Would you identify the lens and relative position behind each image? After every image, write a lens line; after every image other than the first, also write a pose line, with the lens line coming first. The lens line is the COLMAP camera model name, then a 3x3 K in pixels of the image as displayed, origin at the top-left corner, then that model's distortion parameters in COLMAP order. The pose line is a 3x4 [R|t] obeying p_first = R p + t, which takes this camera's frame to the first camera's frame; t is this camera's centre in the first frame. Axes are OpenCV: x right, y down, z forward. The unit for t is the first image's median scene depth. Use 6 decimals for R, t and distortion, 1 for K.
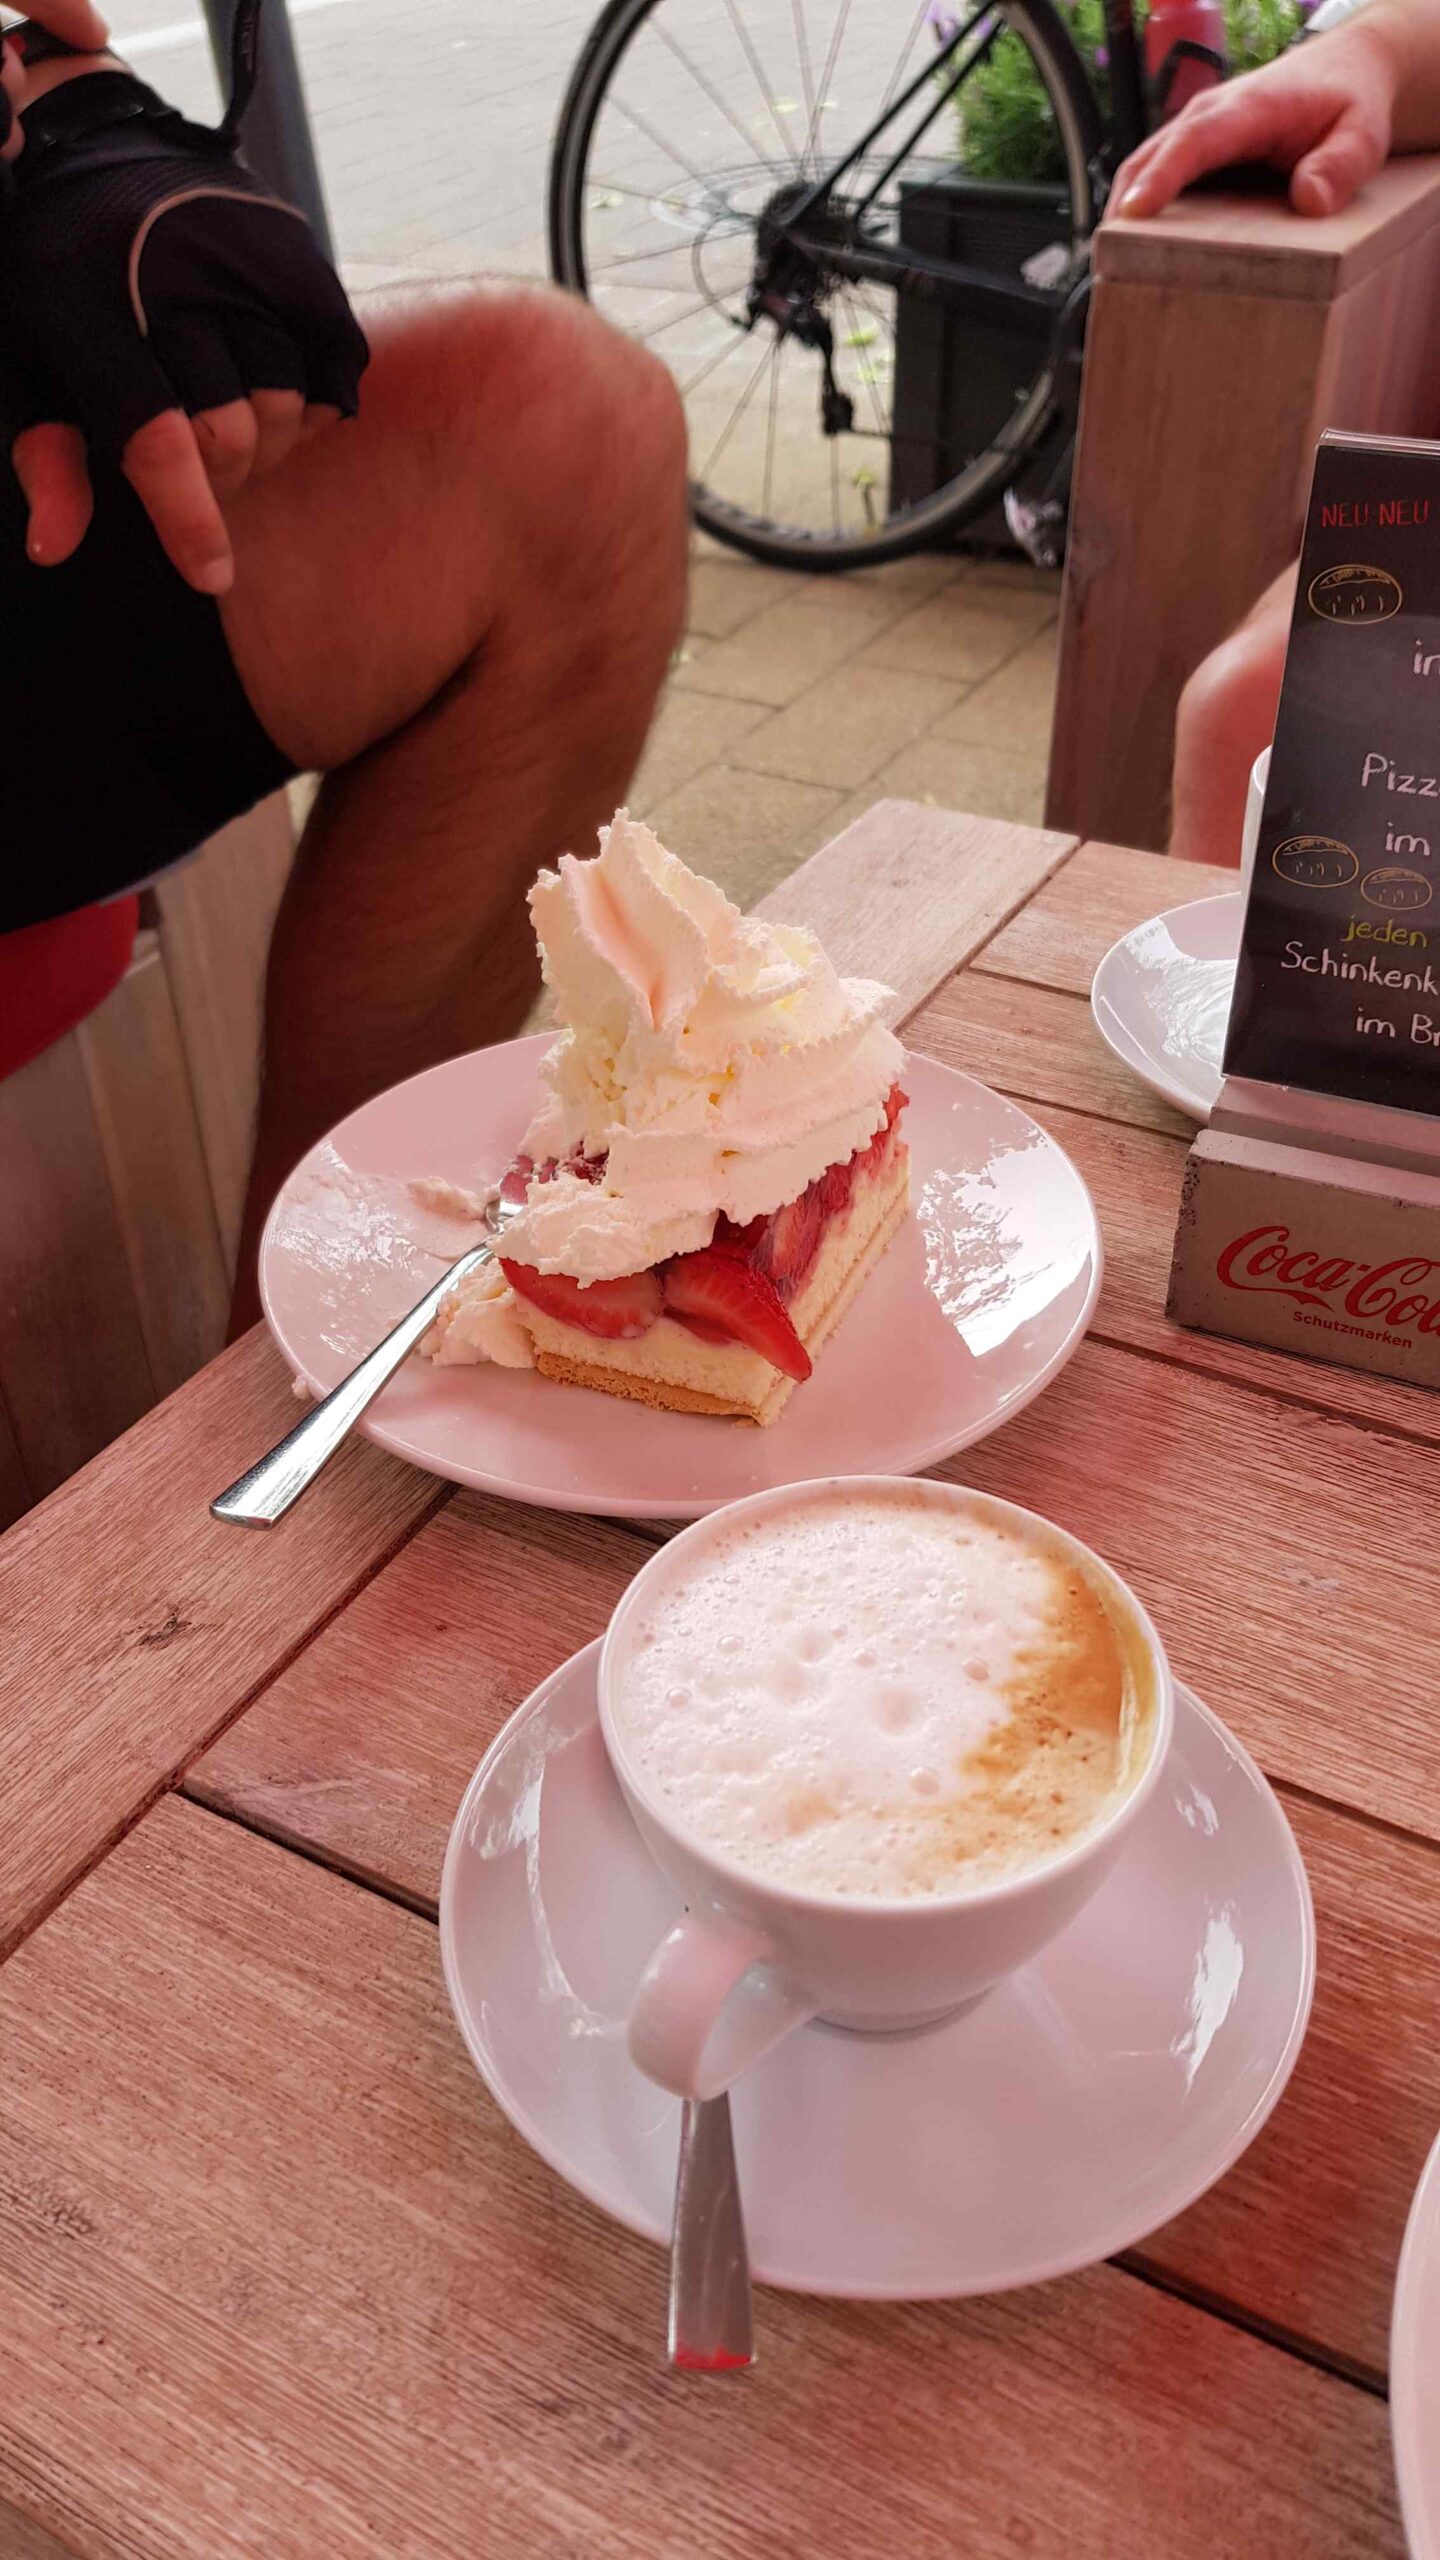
lens RADIAL K [[2031.2, 0, 721.6], [0, 2031.2, 1276.1], [0, 0, 1]] dist [0.045801, -0.073802]
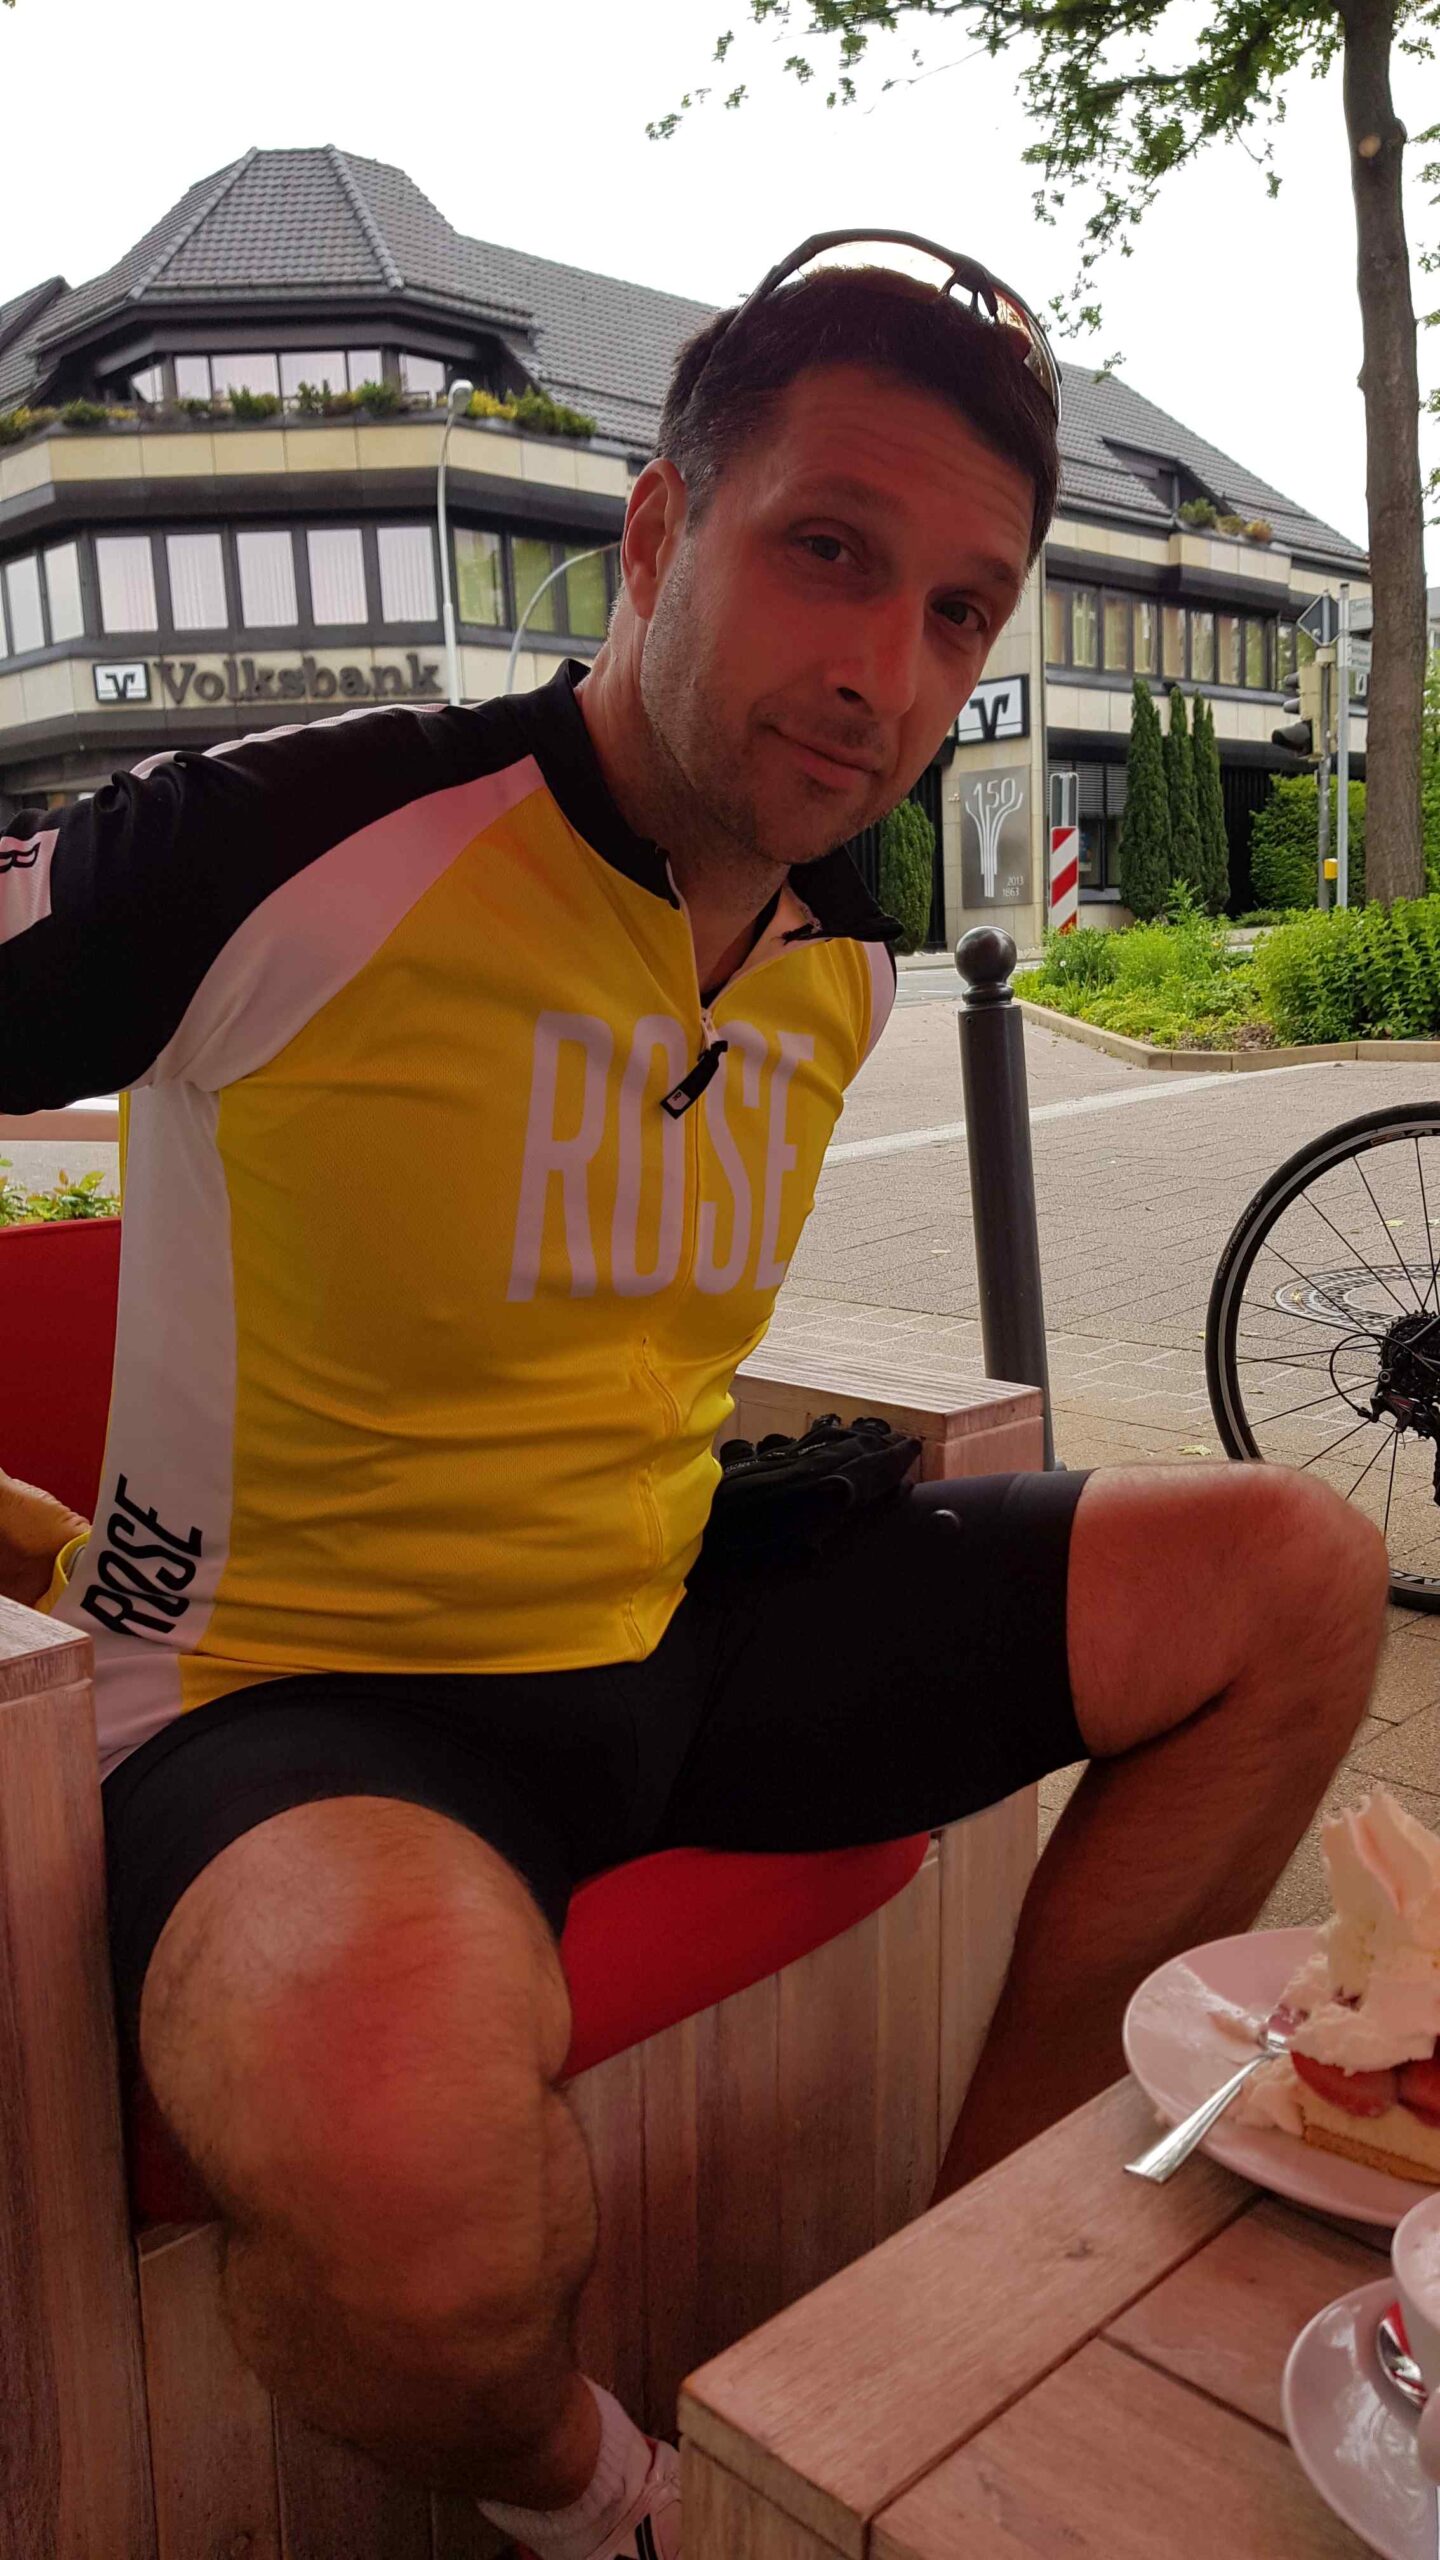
lens RADIAL K [[2031.2, 0, 720.5], [0, 2031.2, 1272.9], [0, 0, 1]] dist [0.045801, -0.073802]
pose [[0.959925, 0.044808, -0.276652, -0.126643], [-0.164964, 0.888353, -0.428505, 0.221939], [0.226564, 0.456970, 0.860144, -0.830541]]
